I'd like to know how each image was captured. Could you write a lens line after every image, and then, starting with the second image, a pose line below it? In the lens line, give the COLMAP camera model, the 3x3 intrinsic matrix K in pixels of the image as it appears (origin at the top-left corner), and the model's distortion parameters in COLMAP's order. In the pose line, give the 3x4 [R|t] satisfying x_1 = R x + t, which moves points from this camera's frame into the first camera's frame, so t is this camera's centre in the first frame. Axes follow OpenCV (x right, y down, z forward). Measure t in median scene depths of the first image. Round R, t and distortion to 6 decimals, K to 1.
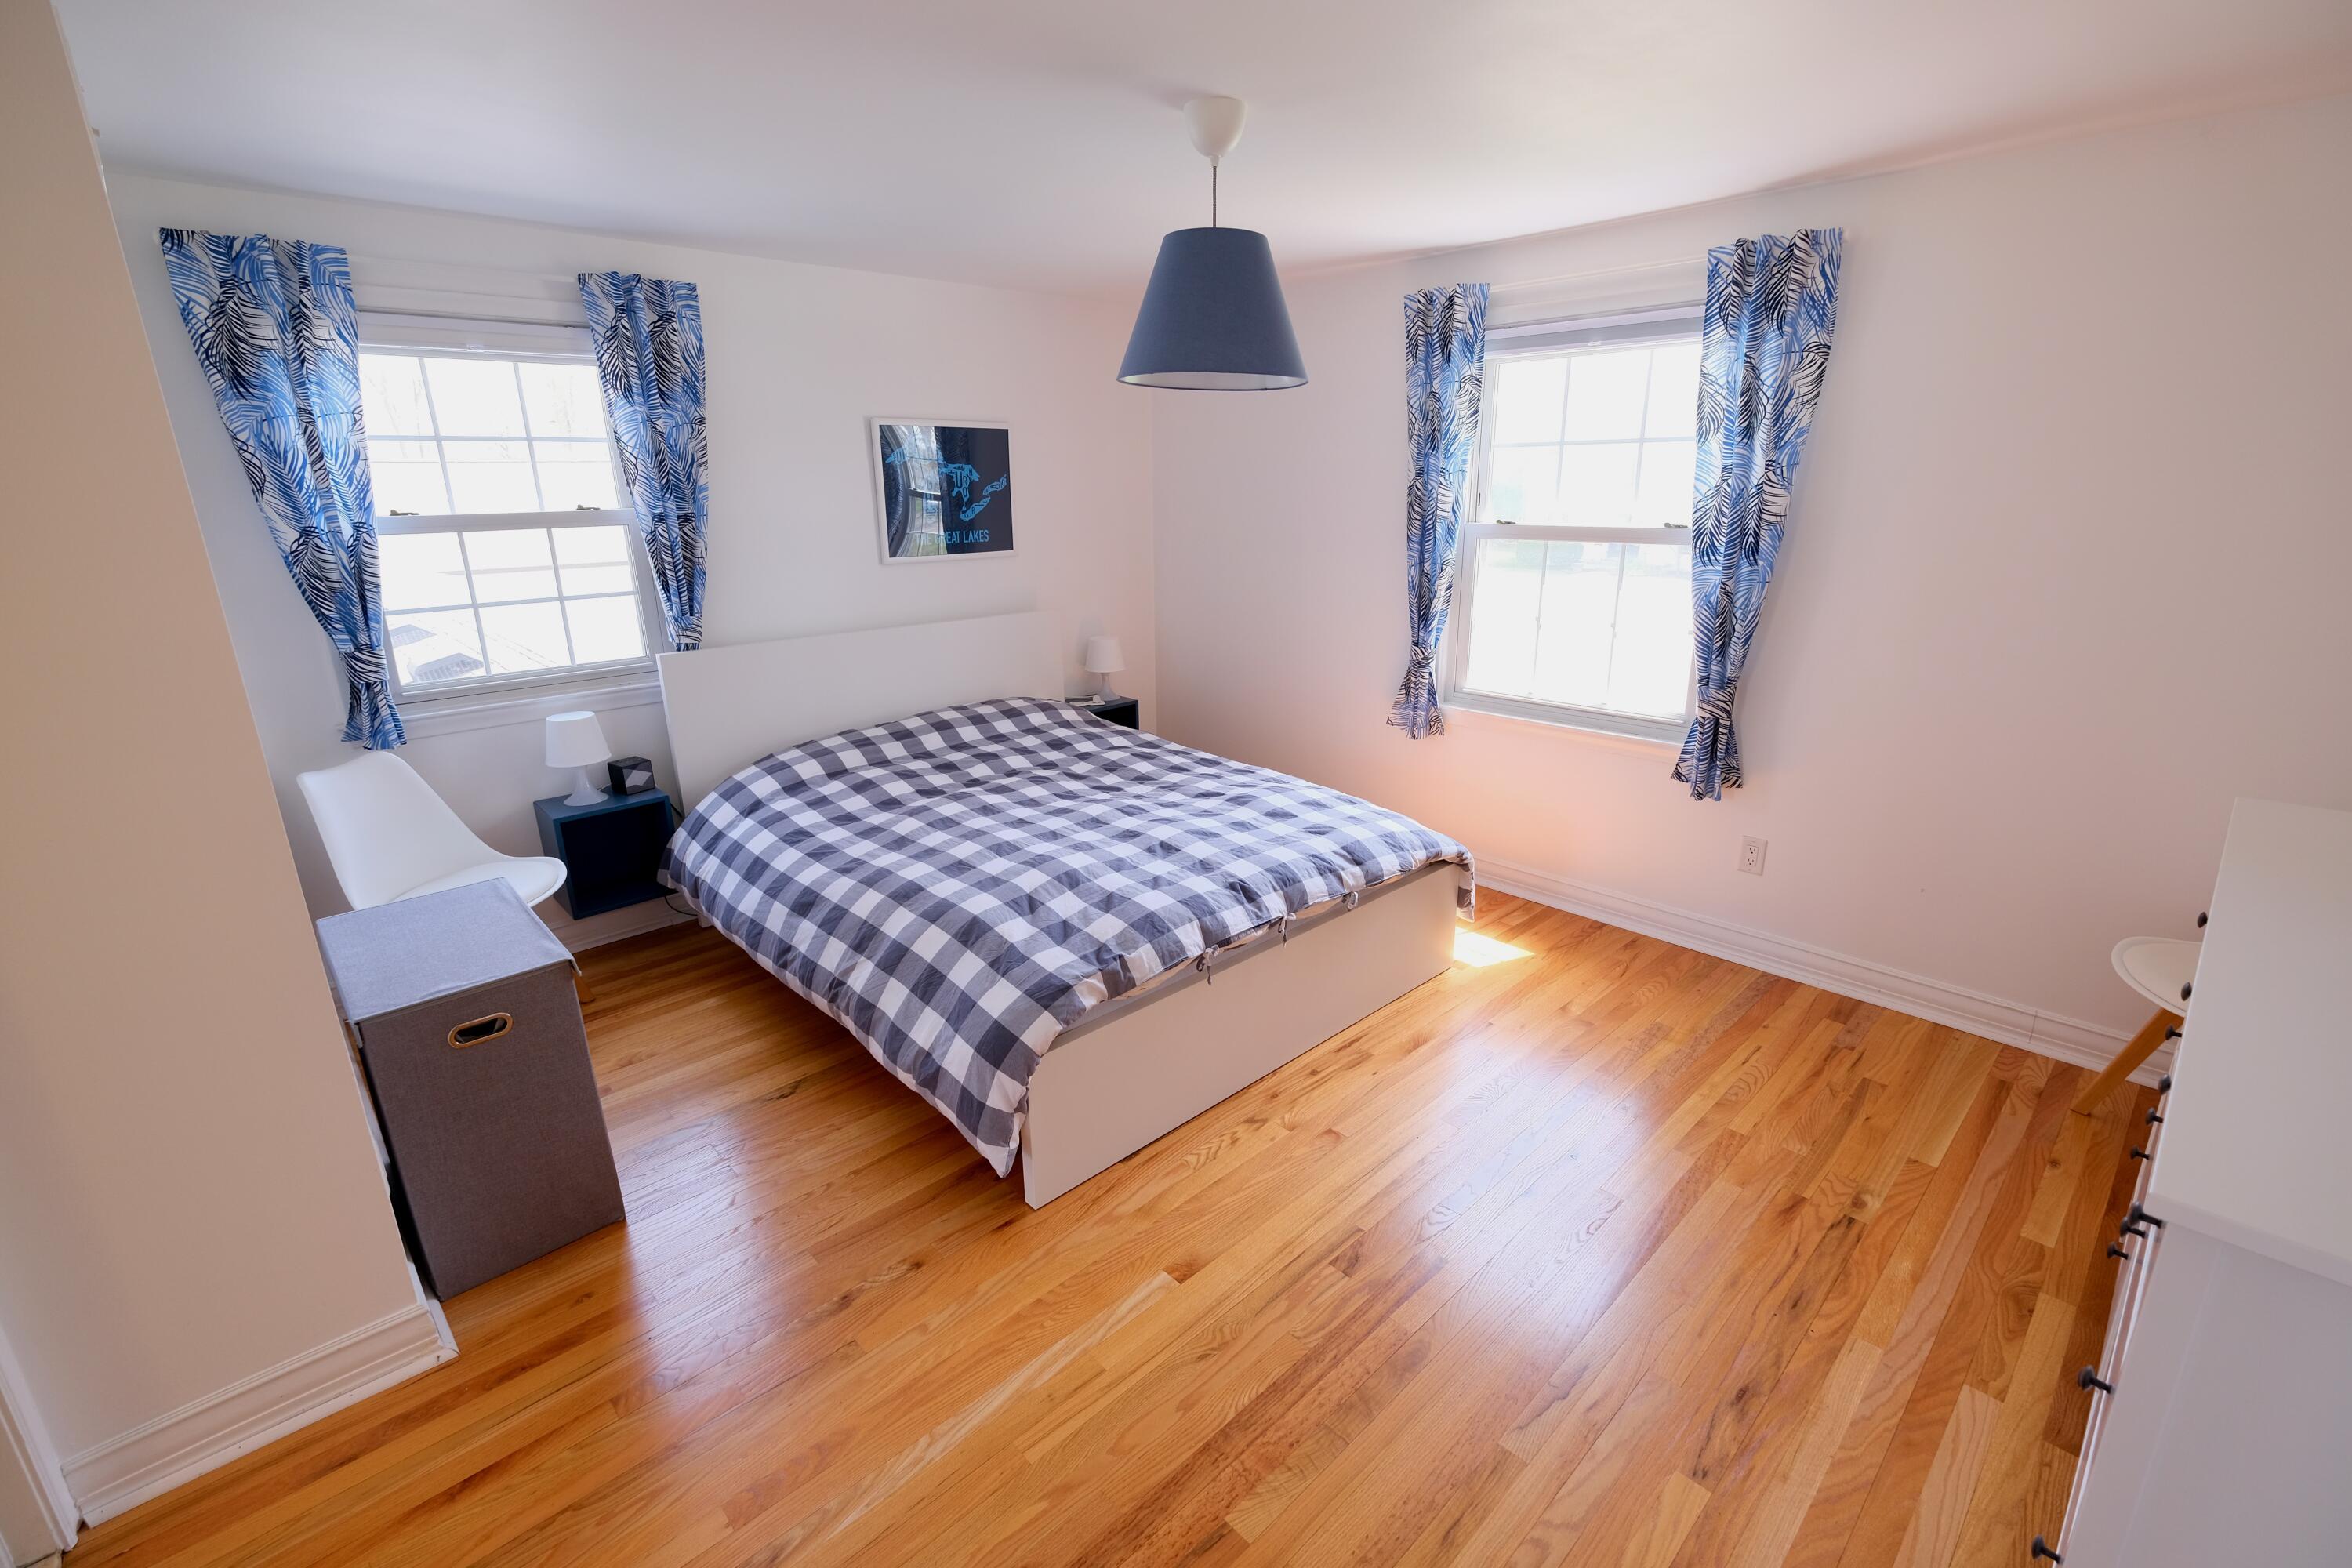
lens RADIAL K [[1019.3, 0, 1176.4], [0, 1019.3, 775.4], [0, 0, 1]] dist [-0.000059, -0.000267]
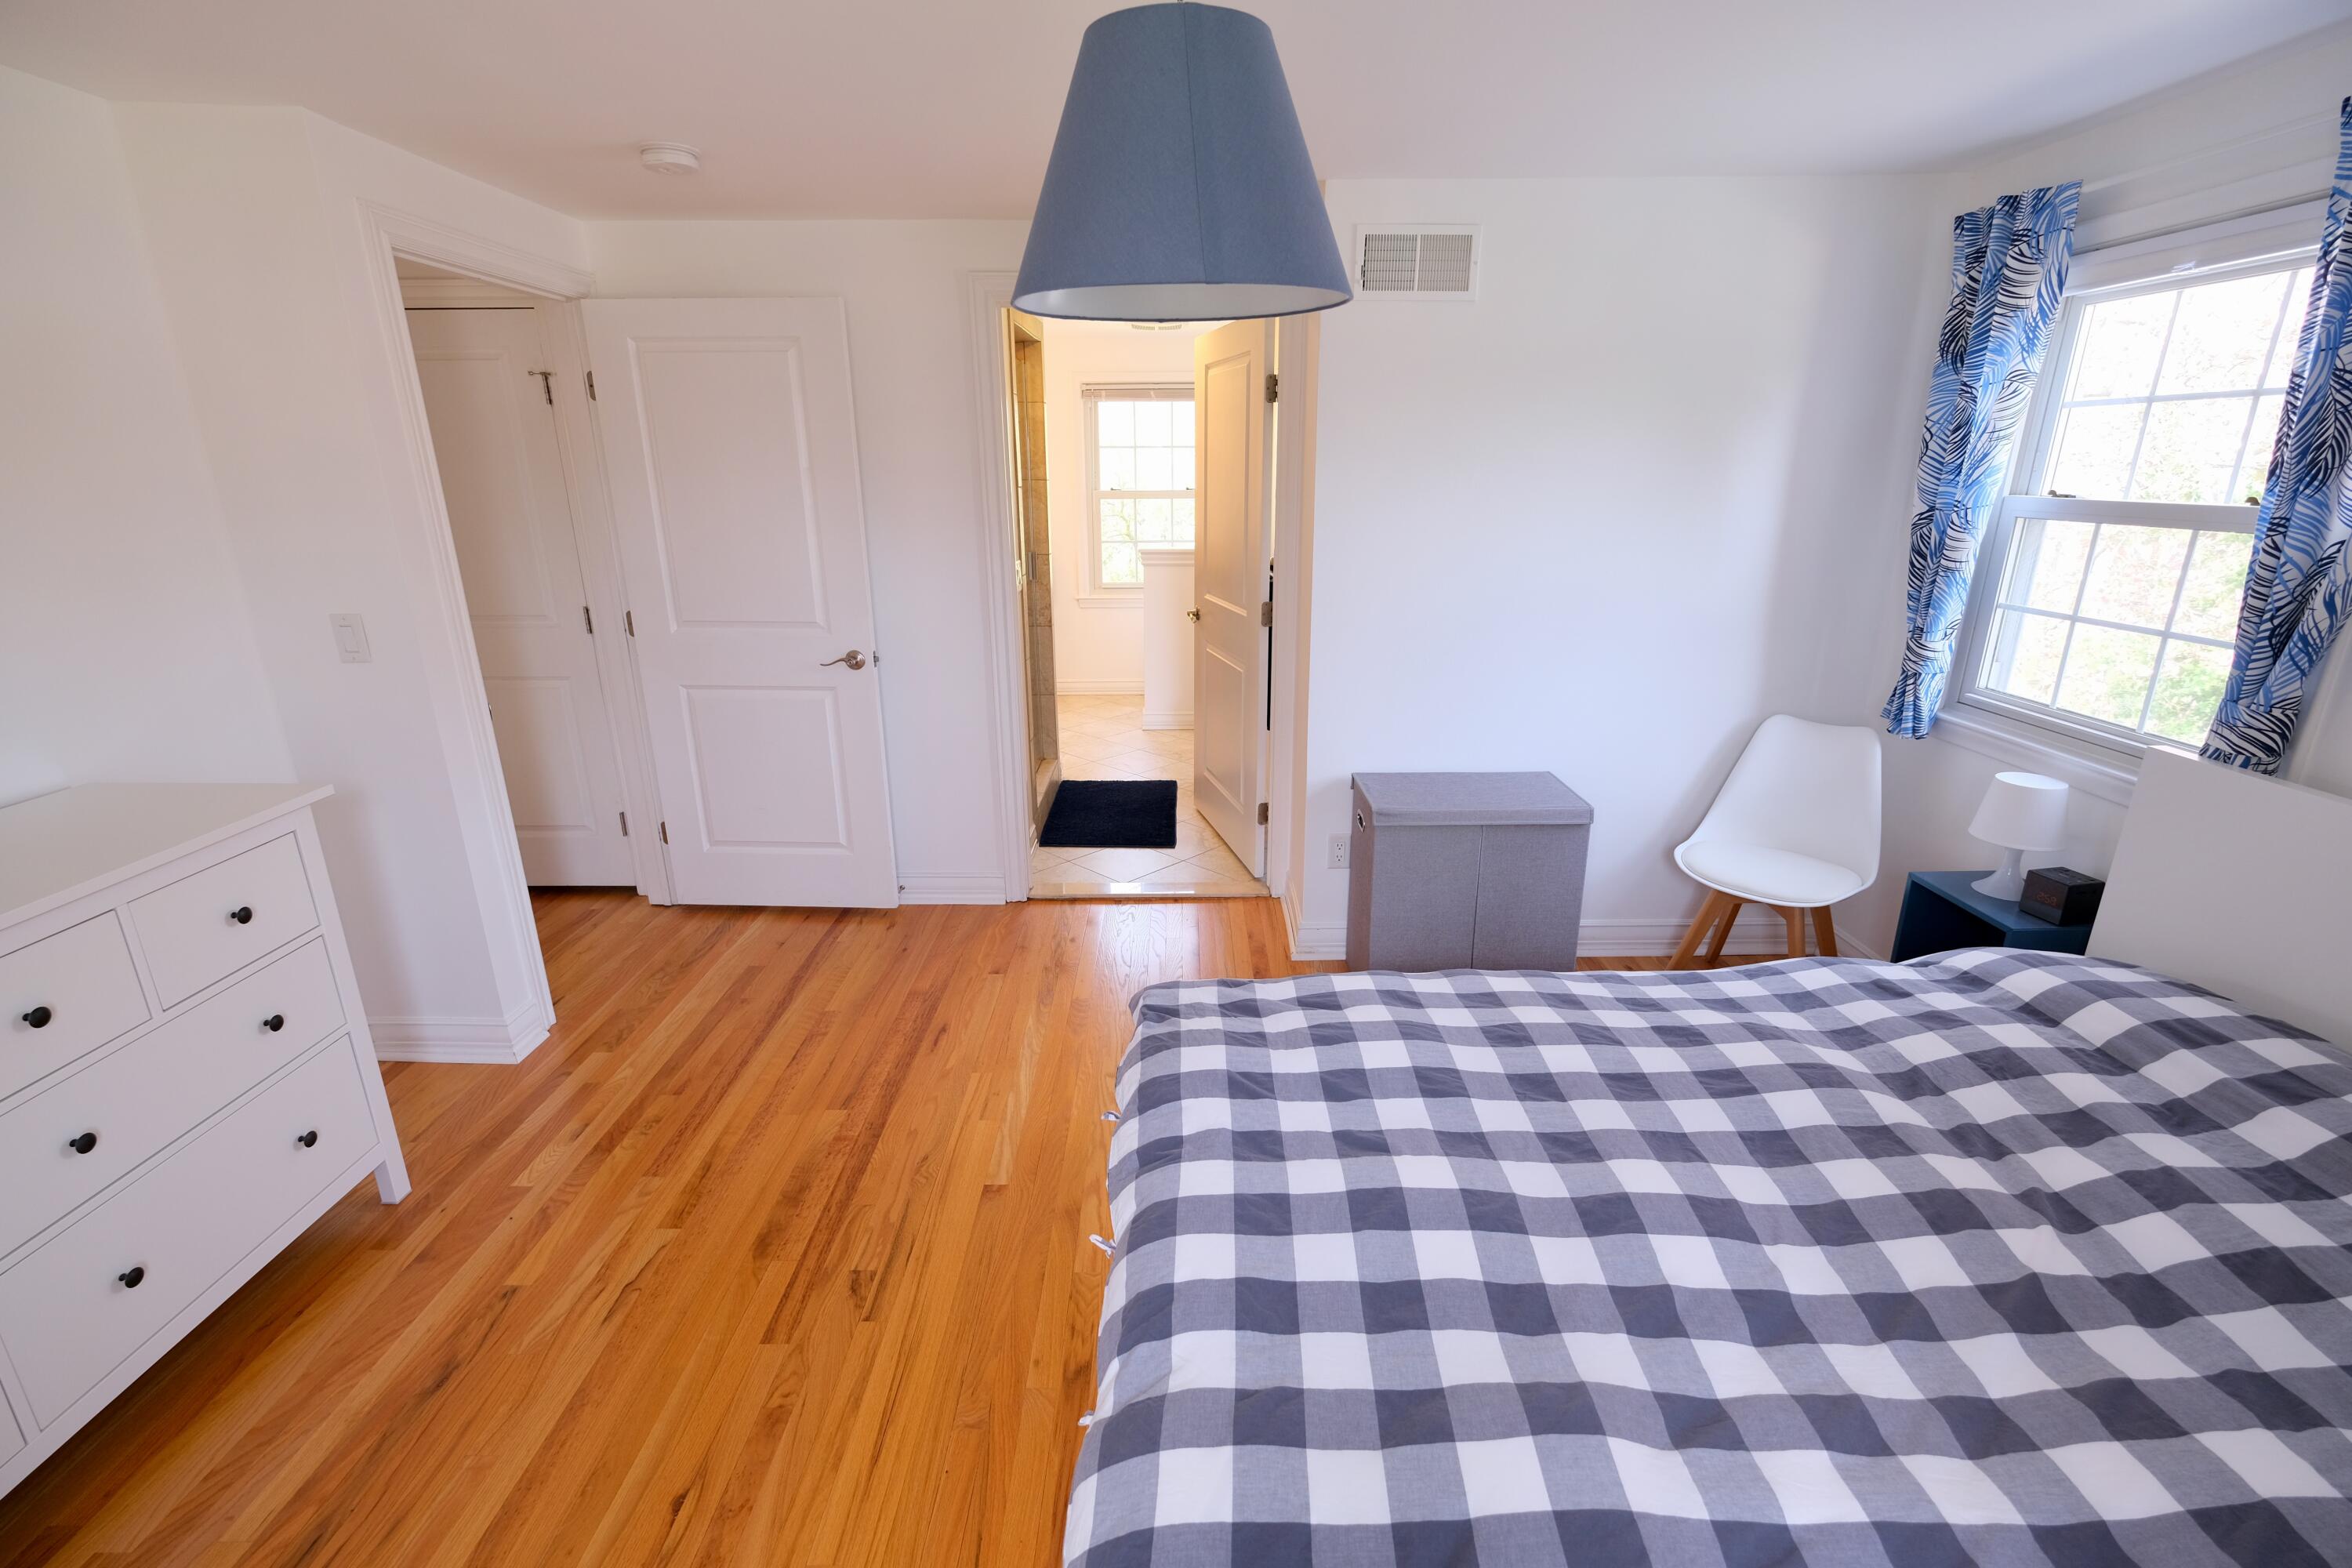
lens RADIAL K [[1019.3, 0, 1178.6], [0, 1019.3, 775.8], [0, 0, 1]] dist [-0.000059, -0.000267]
pose [[-0.678636, 0.233537, -0.696358, 0.373117], [-0.194372, 0.857196, 0.476902, -0.326581], [0.708289, 0.458995, -0.536330, 1.072431]]
